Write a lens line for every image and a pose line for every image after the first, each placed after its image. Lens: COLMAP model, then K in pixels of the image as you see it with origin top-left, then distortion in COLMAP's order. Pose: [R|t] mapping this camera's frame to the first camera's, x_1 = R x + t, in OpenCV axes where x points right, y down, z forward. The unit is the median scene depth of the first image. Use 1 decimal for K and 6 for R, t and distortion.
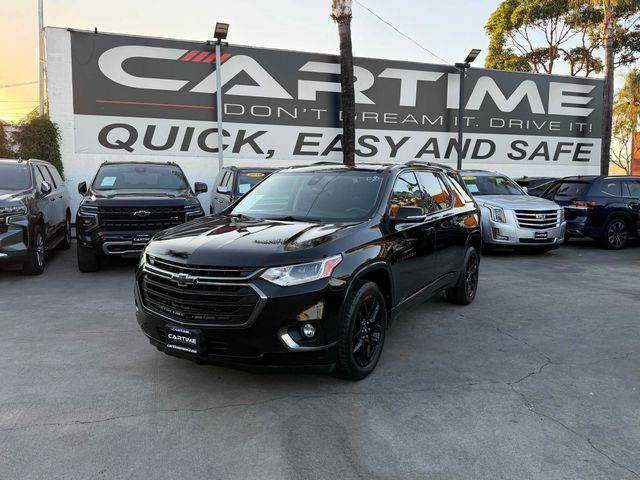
lens RADIAL K [[627.2, 0, 320.0], [0, 627.2, 240.0], [0, 0, 1]] dist [0.127176, -0.248433]
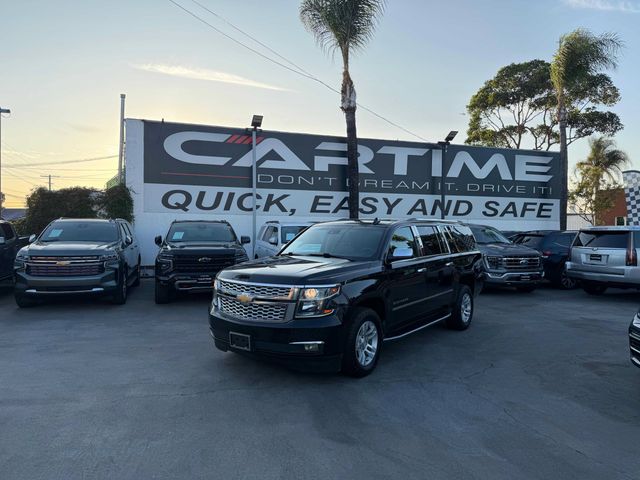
lens RADIAL K [[627.2, 0, 320.0], [0, 627.2, 240.0], [0, 0, 1]] dist [0.127176, -0.248433]
pose [[0.999923, 0.004208, -0.011656, -0.007782], [-0.005006, 0.997584, -0.069288, 0.007241], [0.011336, 0.069341, 0.997529, -0.262932]]
